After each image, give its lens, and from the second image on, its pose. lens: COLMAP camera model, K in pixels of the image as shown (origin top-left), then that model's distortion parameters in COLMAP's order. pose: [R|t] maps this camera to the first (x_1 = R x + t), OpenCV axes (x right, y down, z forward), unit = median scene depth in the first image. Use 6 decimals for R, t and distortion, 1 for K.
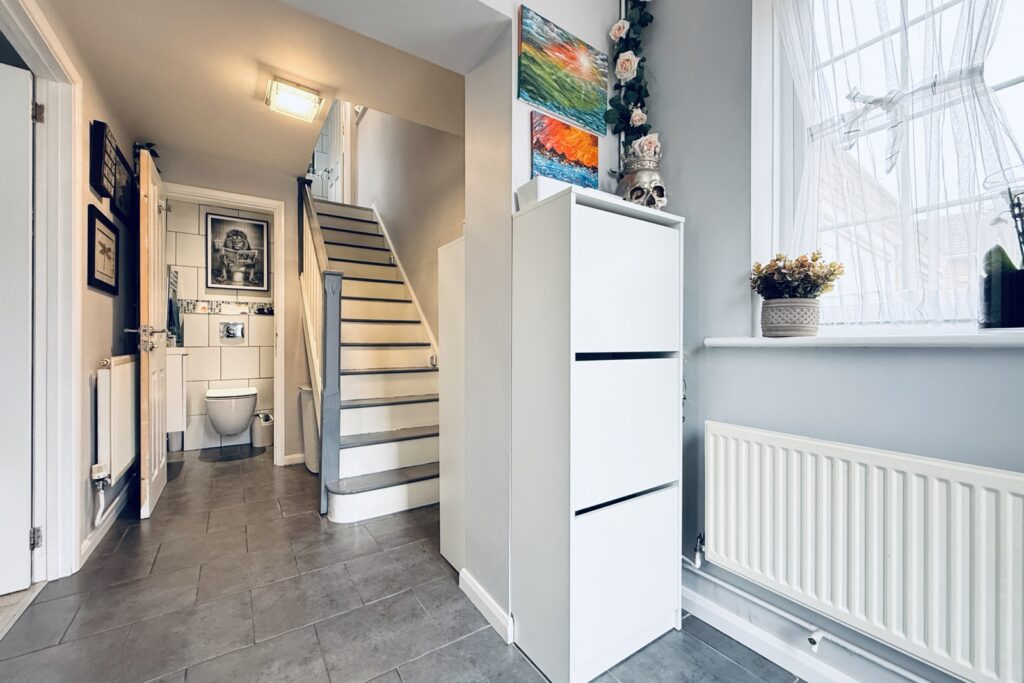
lens RADIAL K [[408.2, 0, 511.4], [0, 408.2, 342.1], [0, 0, 1]] dist [-0.004053, -0.000454]
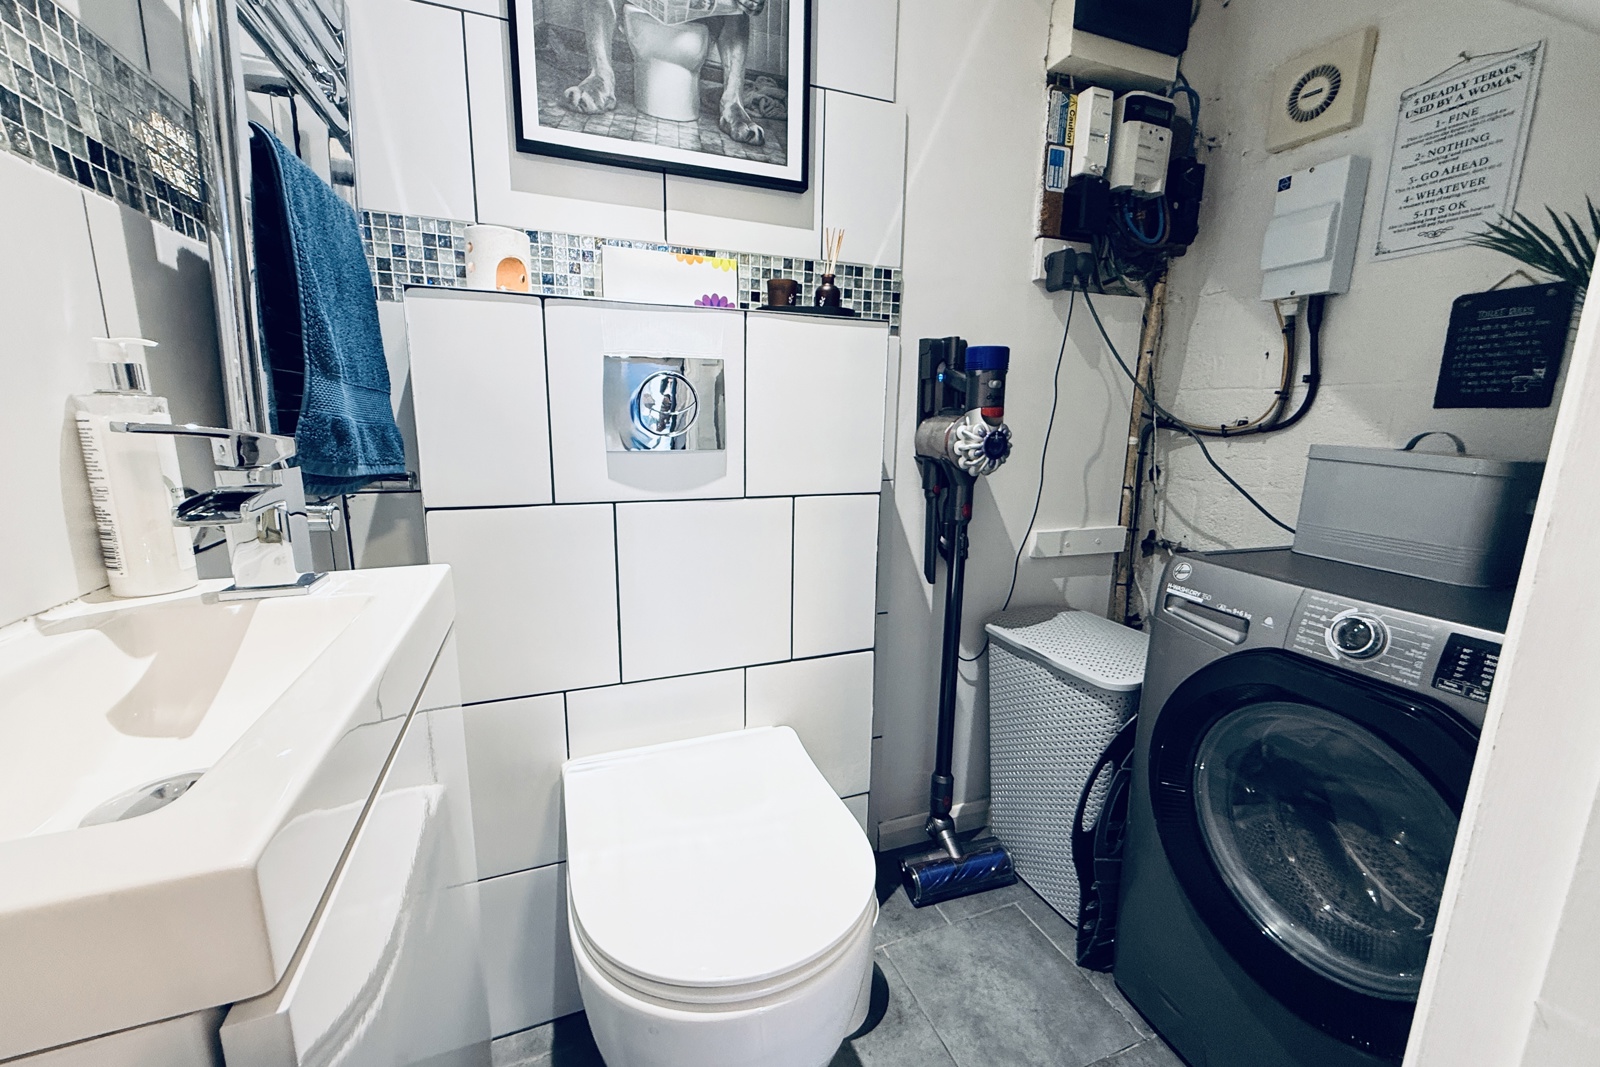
lens RADIAL K [[637.8, 0, 800.5], [0, 637.8, 531.2], [0, 0, 1]] dist [-0.004053, -0.000454]
pose [[0.972208, 0.056966, -0.227082, -0.550190], [-0.013345, 0.981853, 0.189173, -0.026540], [0.233738, -0.180885, 0.955326, 0.725916]]
